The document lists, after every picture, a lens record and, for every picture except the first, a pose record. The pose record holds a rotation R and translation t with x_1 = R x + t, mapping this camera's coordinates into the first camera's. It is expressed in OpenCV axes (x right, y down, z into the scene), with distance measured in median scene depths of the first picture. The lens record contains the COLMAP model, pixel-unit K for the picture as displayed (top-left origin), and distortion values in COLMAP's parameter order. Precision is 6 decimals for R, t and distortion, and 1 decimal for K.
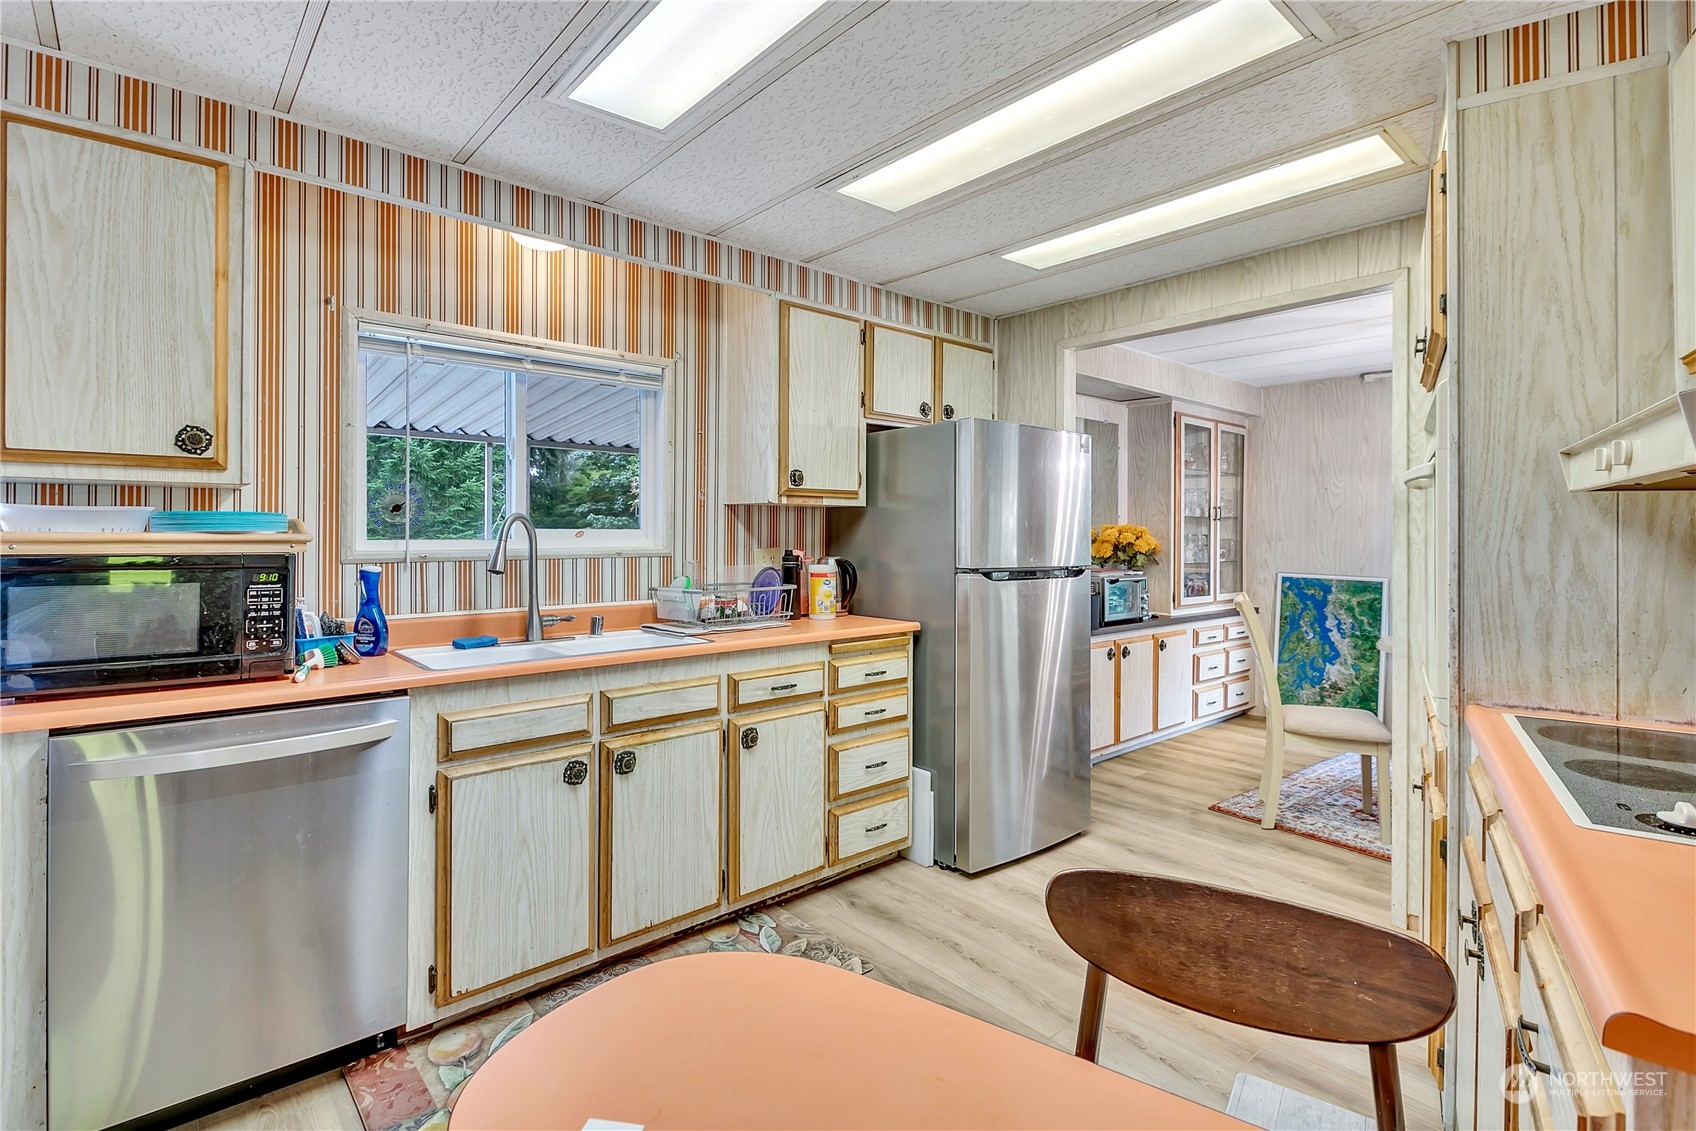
lens RADIAL K [[808.8, 0, 823.8], [0, 808.8, 524.3], [0, 0, 1]] dist [0.012131, -0.009477]
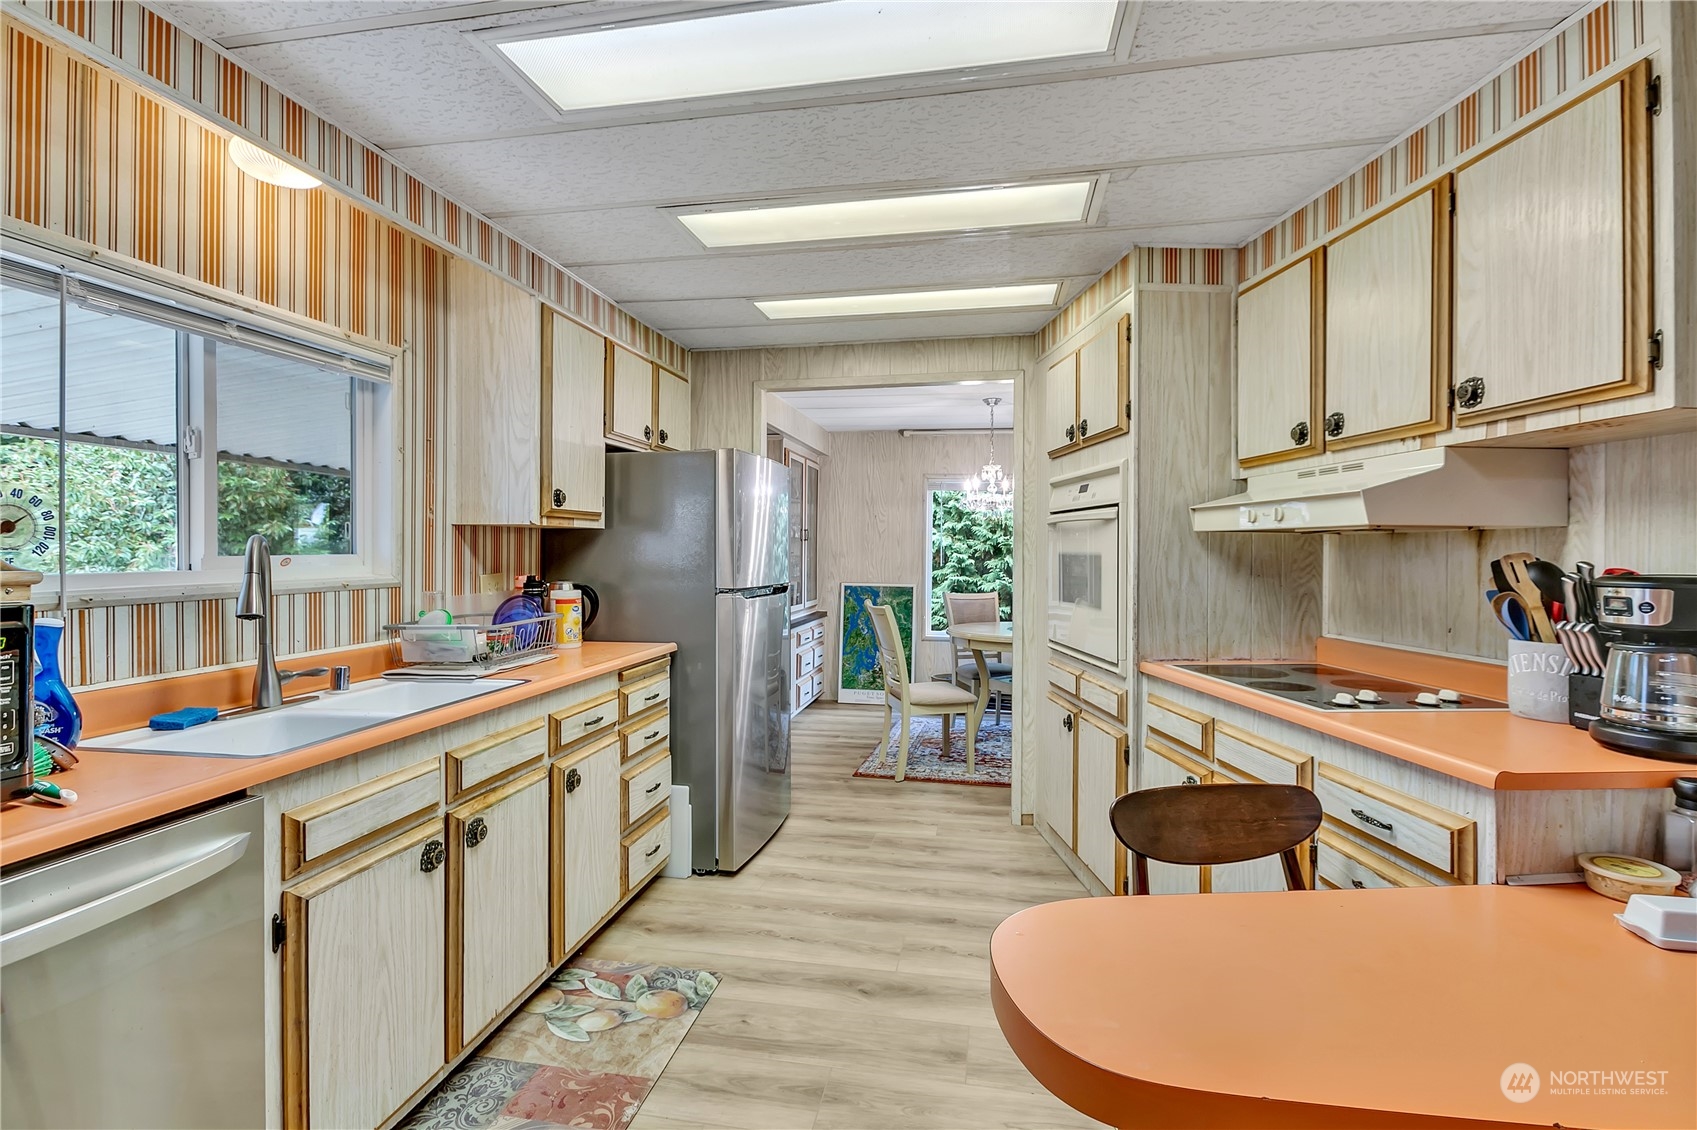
lens RADIAL K [[791.6, 0, 861.0], [0, 791.6, 543.7], [0, 0, 1]] dist [0.022488, -0.012633]
pose [[0.772121, -0.000054, 0.635476, -0.369432], [-0.003110, 0.999988, 0.003864, -0.009788], [-0.635468, -0.004959, 0.772111, 0.080814]]
